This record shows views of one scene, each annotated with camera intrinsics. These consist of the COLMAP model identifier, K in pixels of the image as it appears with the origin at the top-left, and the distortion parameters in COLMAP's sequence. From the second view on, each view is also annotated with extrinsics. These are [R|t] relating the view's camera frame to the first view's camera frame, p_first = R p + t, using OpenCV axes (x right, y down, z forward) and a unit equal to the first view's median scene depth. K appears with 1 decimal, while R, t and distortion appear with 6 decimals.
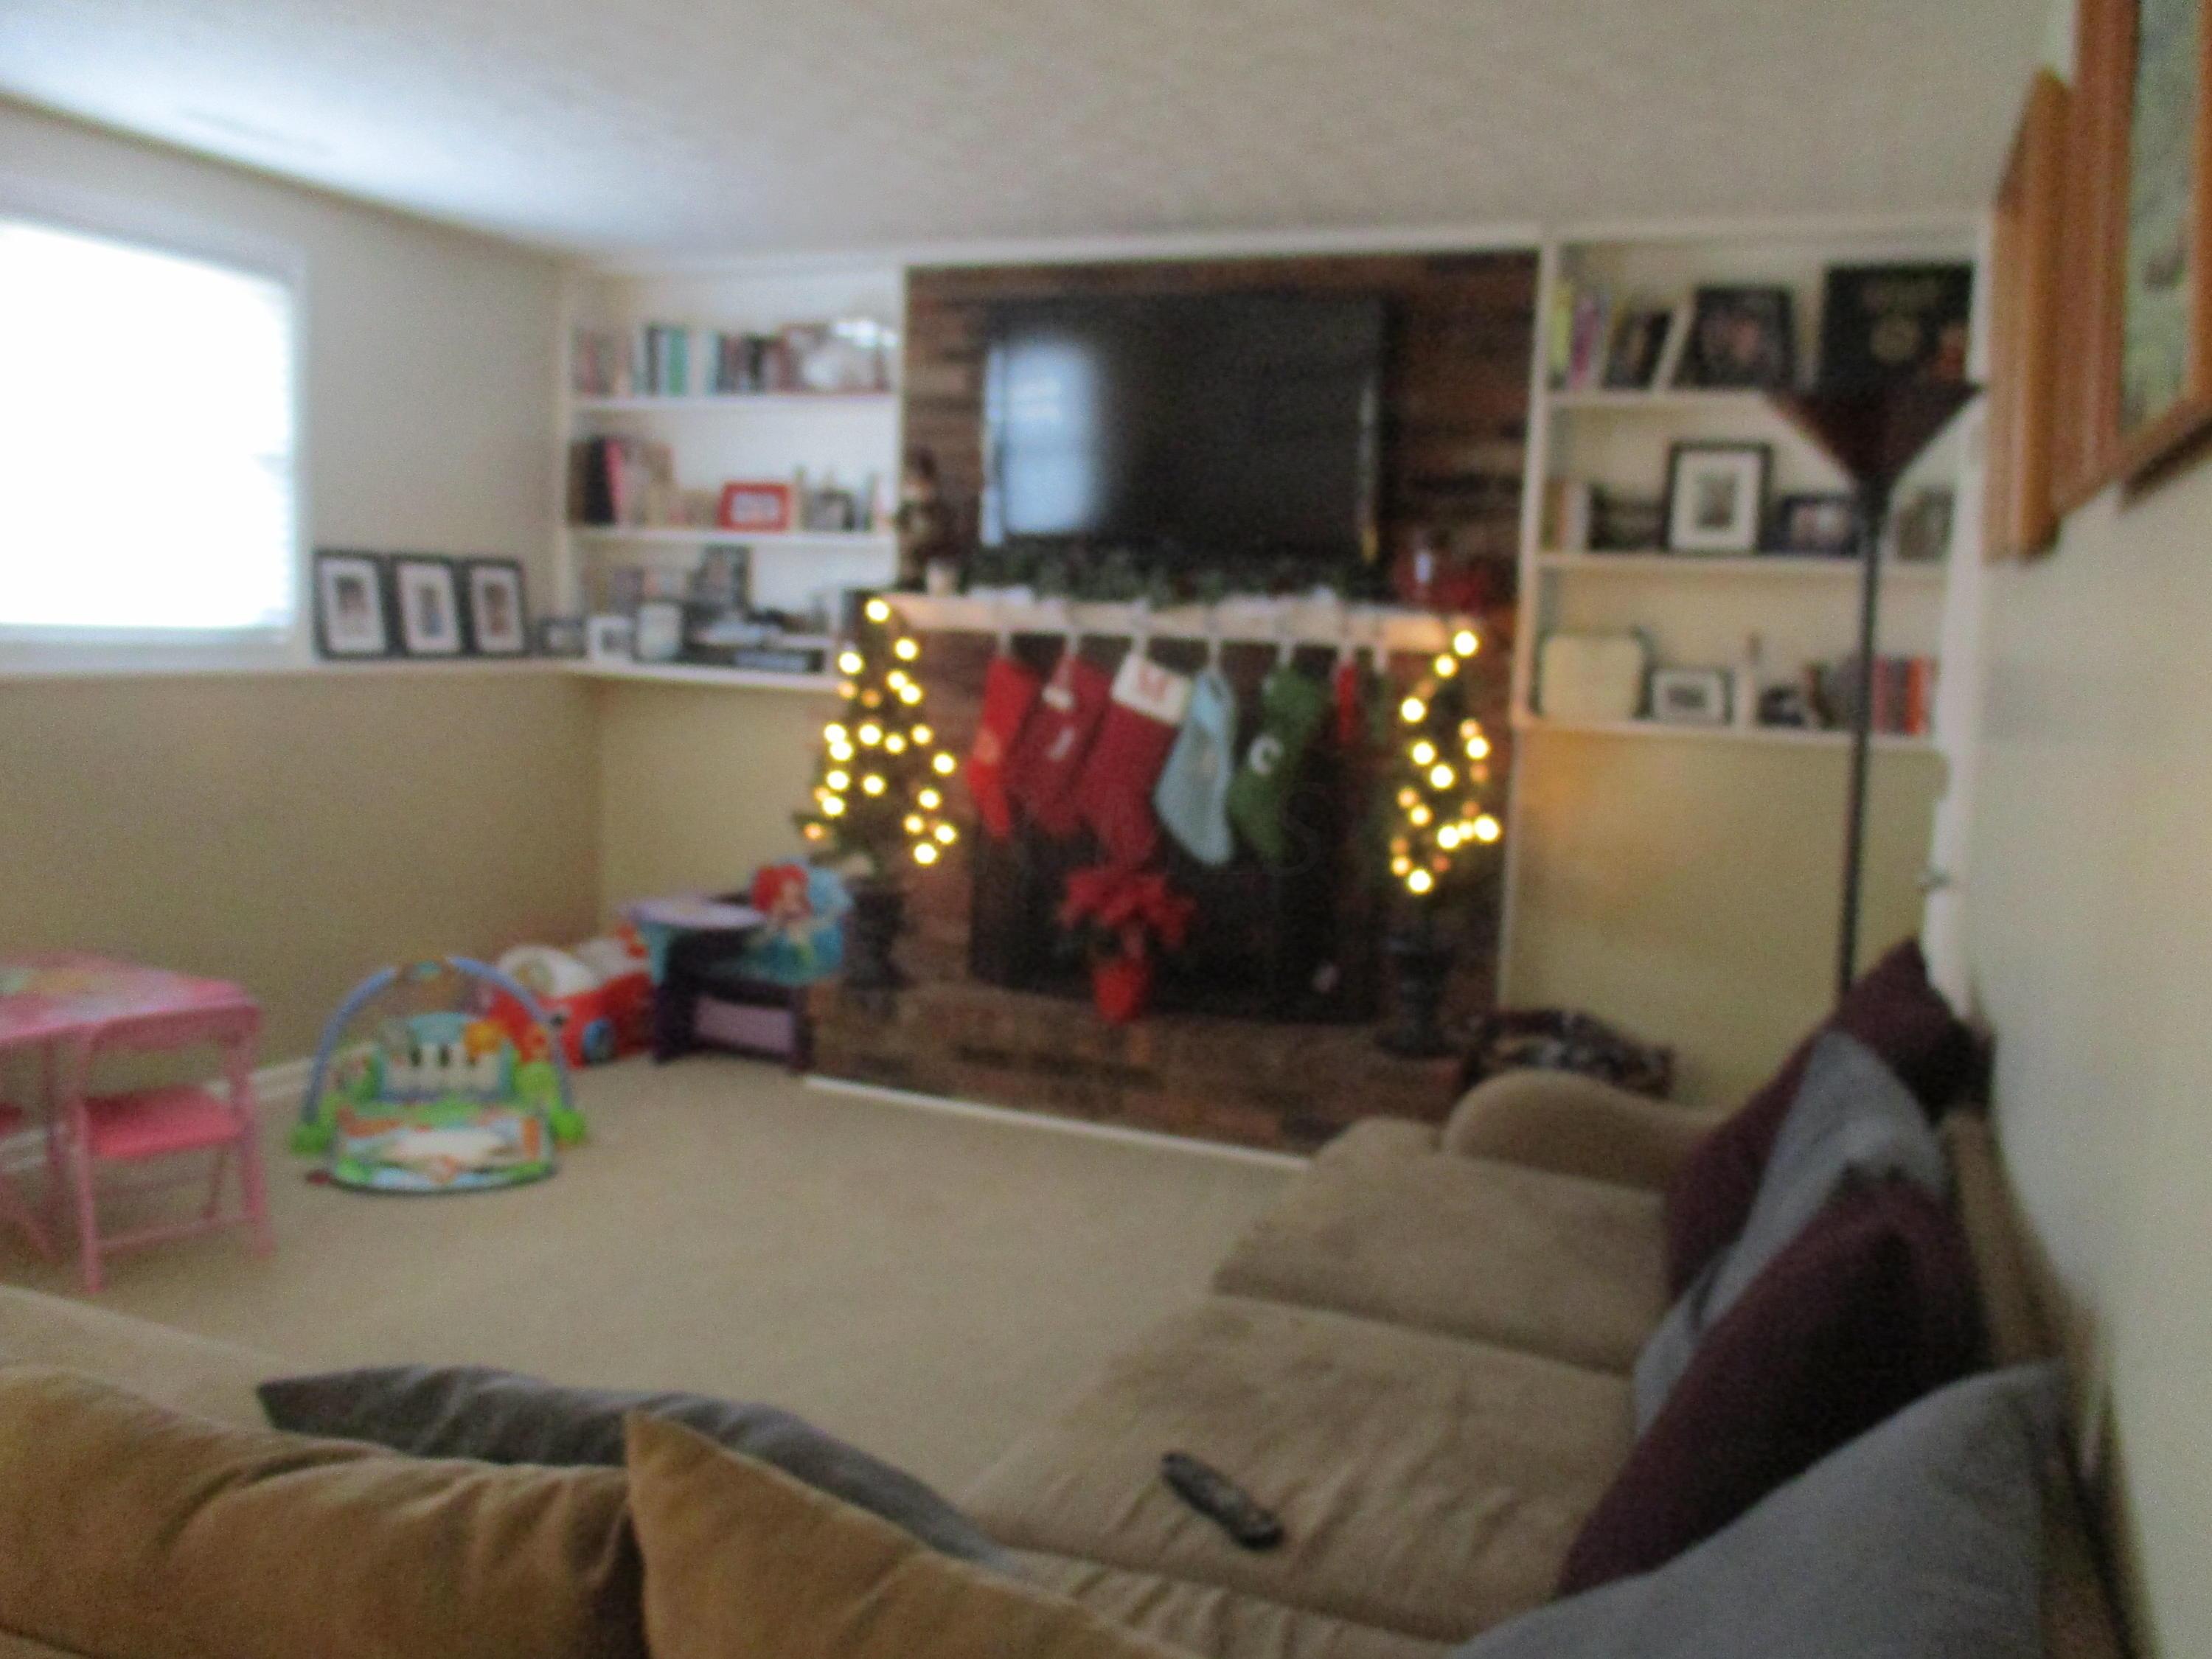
lens RADIAL K [[1837.7, 0, 1113.7], [0, 1837.7, 828.5], [0, 0, 1]] dist [-0.015766, 0.017831]
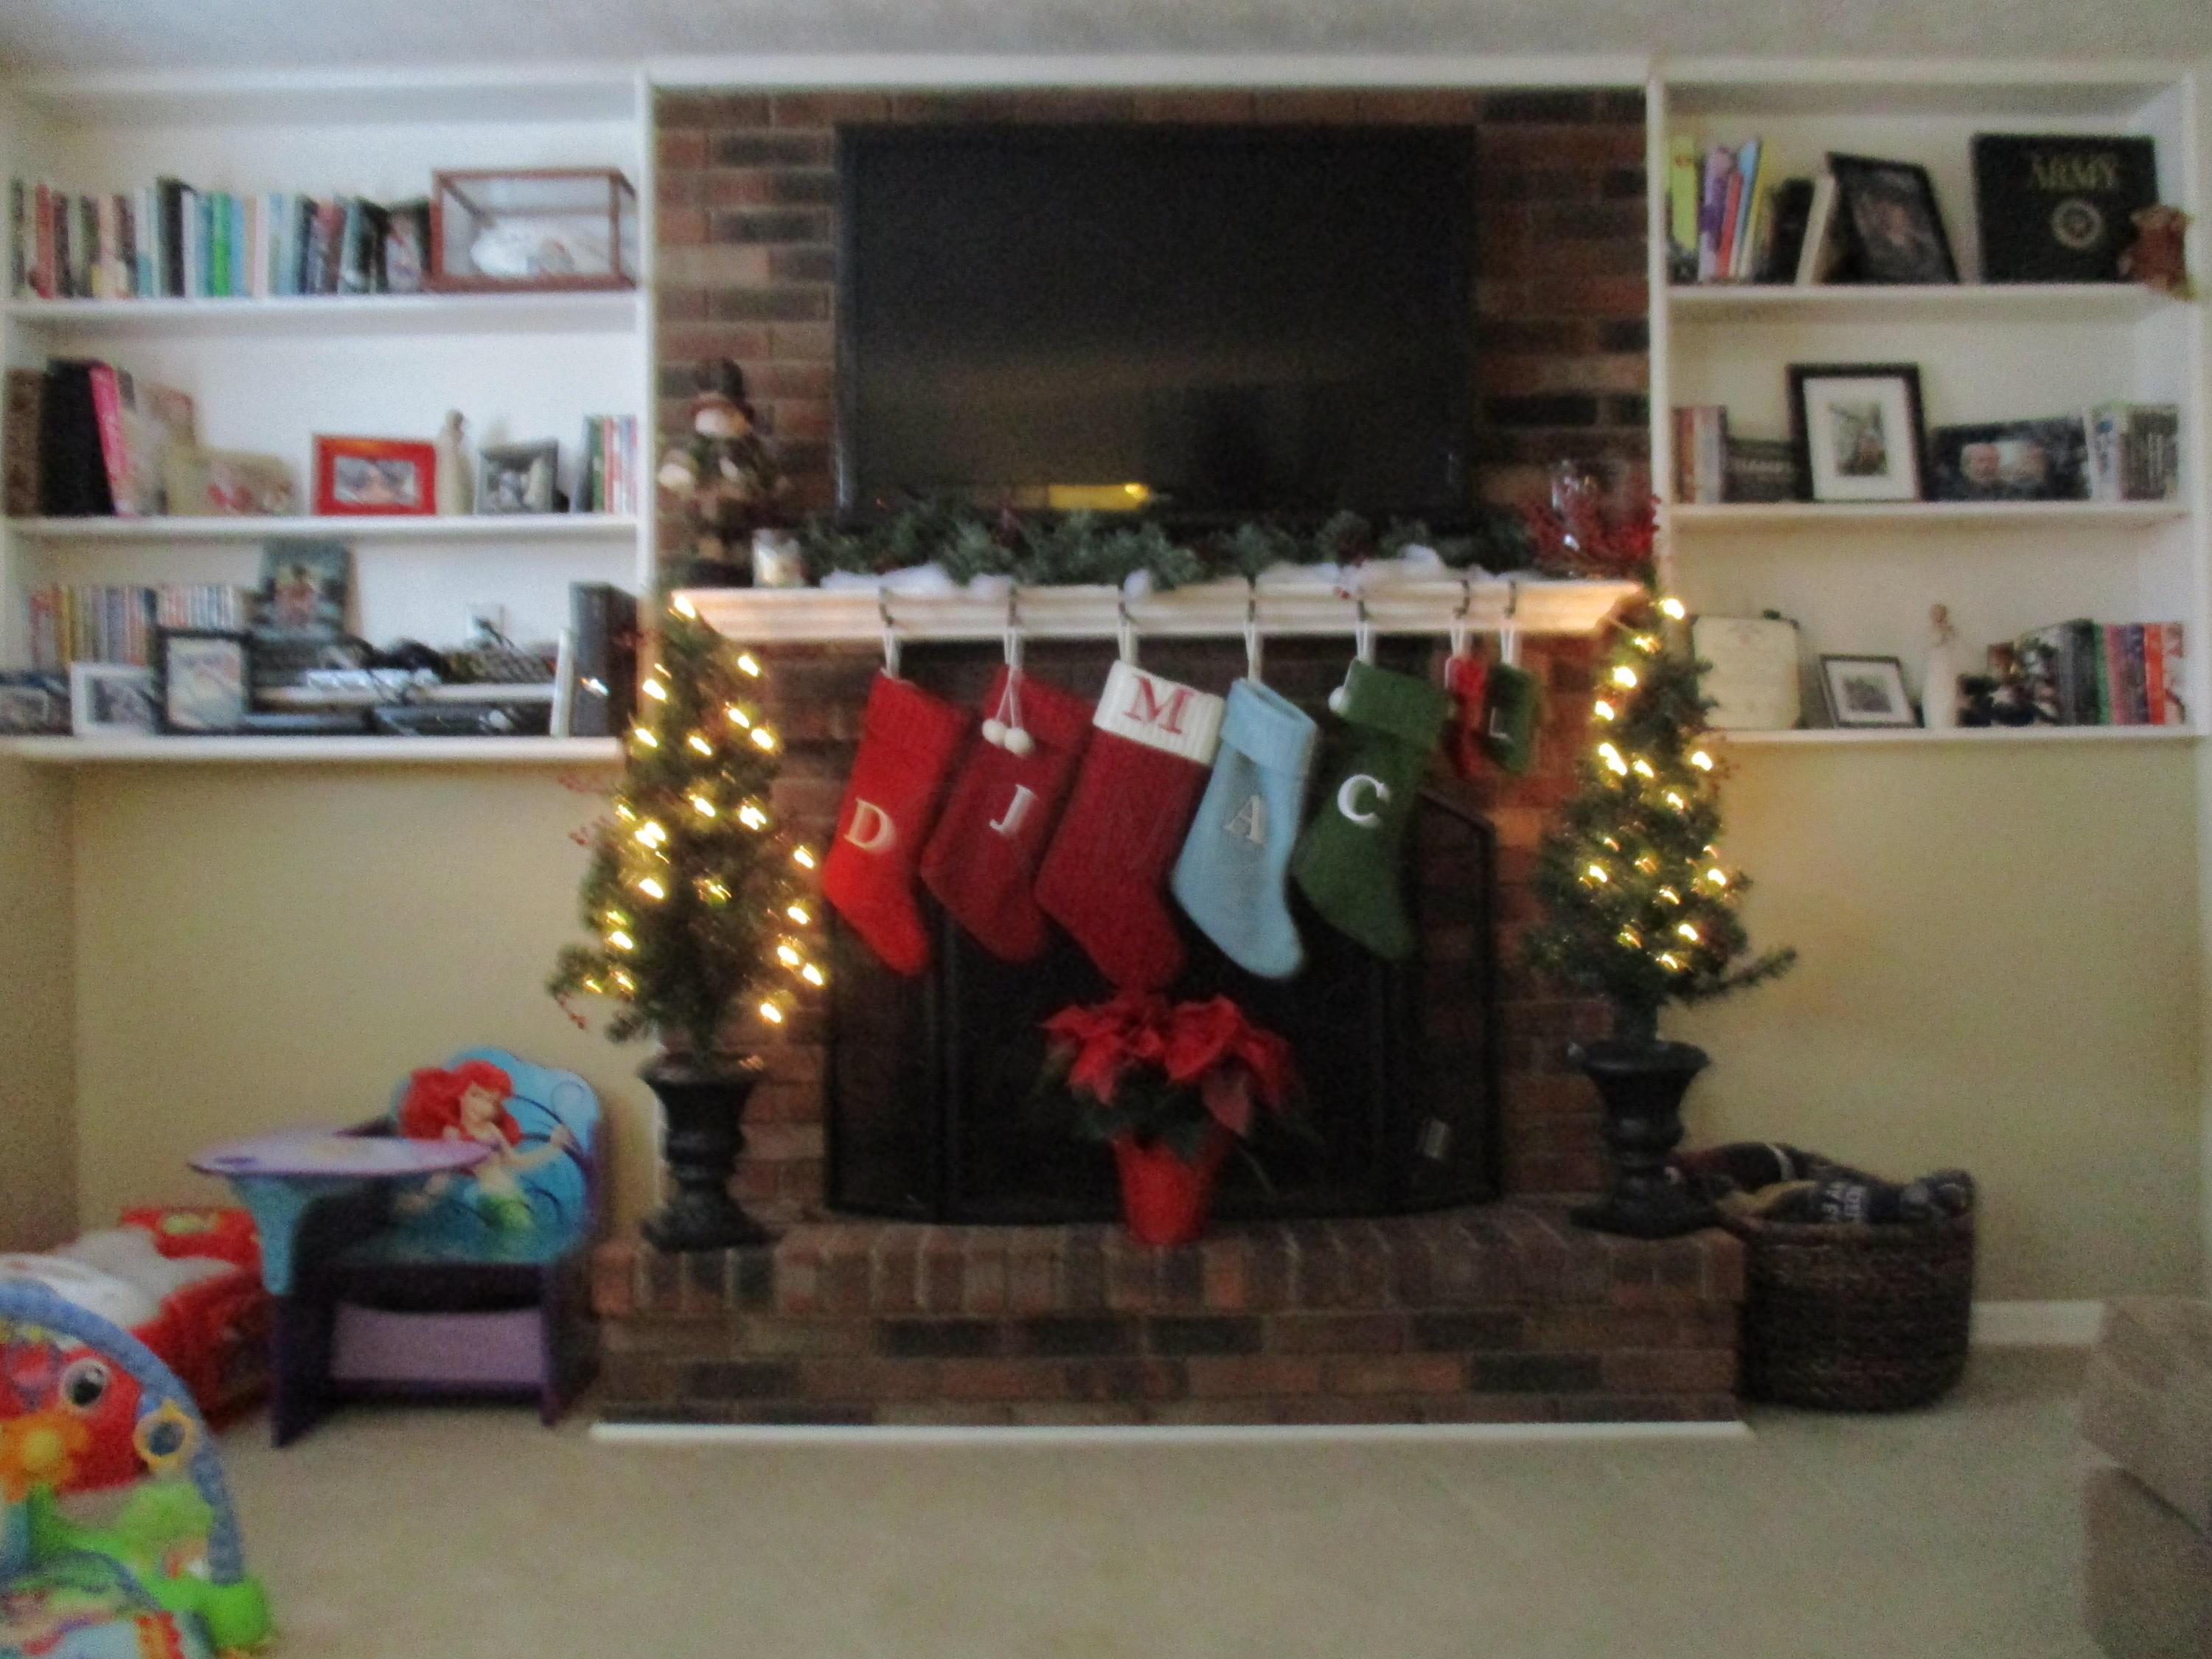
lens RADIAL K [[1837.7, 0, 1100.9], [0, 1837.7, 832.8], [0, 0, 1]] dist [-0.015766, 0.017831]
pose [[0.922926, -0.045203, 0.382315, -0.241081], [0.091812, 0.990272, -0.104555, 0.030042], [-0.373870, 0.131598, 0.918098, 0.420109]]
